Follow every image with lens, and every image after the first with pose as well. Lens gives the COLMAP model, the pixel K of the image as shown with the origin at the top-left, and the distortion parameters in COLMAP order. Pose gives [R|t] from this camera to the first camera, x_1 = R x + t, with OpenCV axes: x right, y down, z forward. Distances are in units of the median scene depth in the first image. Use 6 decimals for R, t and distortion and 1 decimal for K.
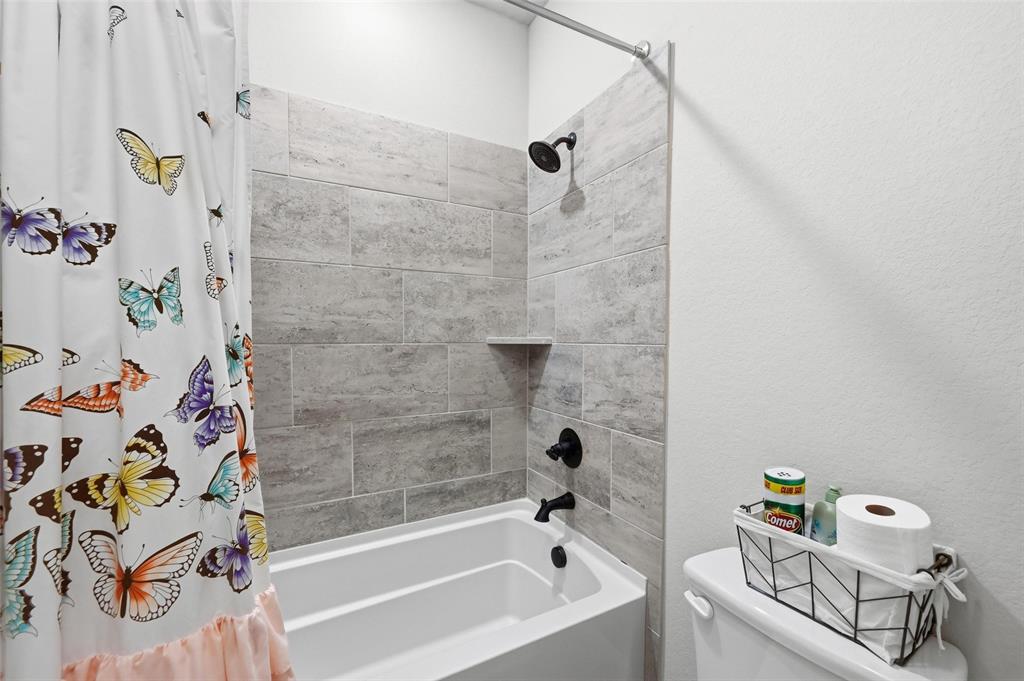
lens RADIAL K [[410.2, 0, 518.3], [0, 410.2, 336.8], [0, 0, 1]] dist [0.000215, -0.000094]
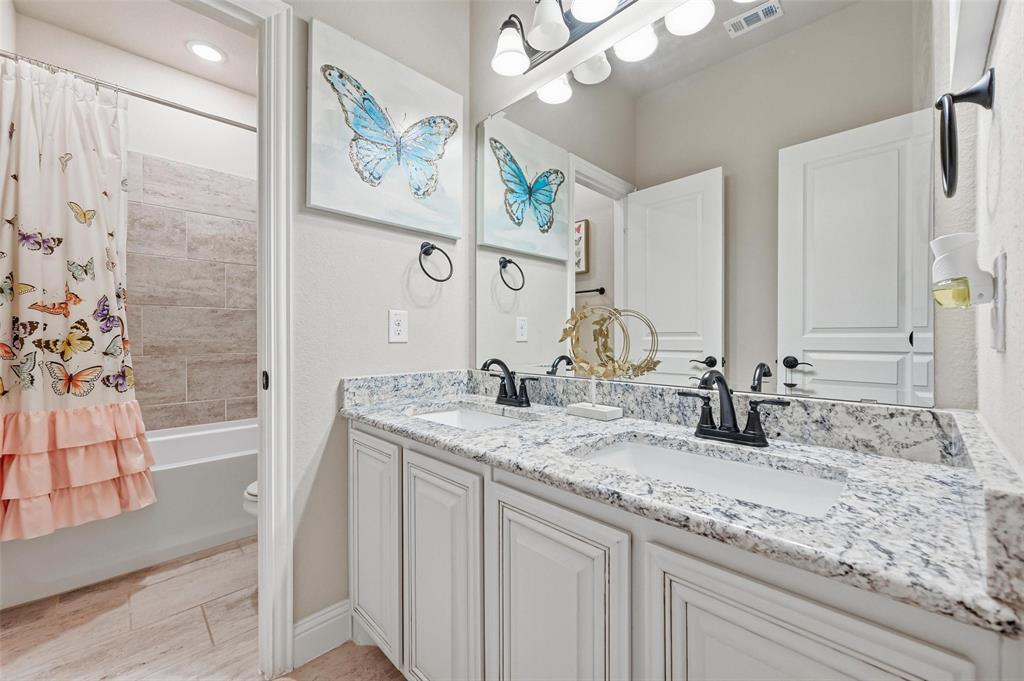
lens RADIAL K [[396.9, 0, 516.5], [0, 396.9, 327.3], [0, 0, 1]] dist [0.001139, 0.000262]
pose [[0.961723, 0.005233, 0.273975, 0.902425], [0.000320, 0.999796, -0.020218, 0.283320], [-0.274025, 0.019532, 0.961524, -1.870917]]
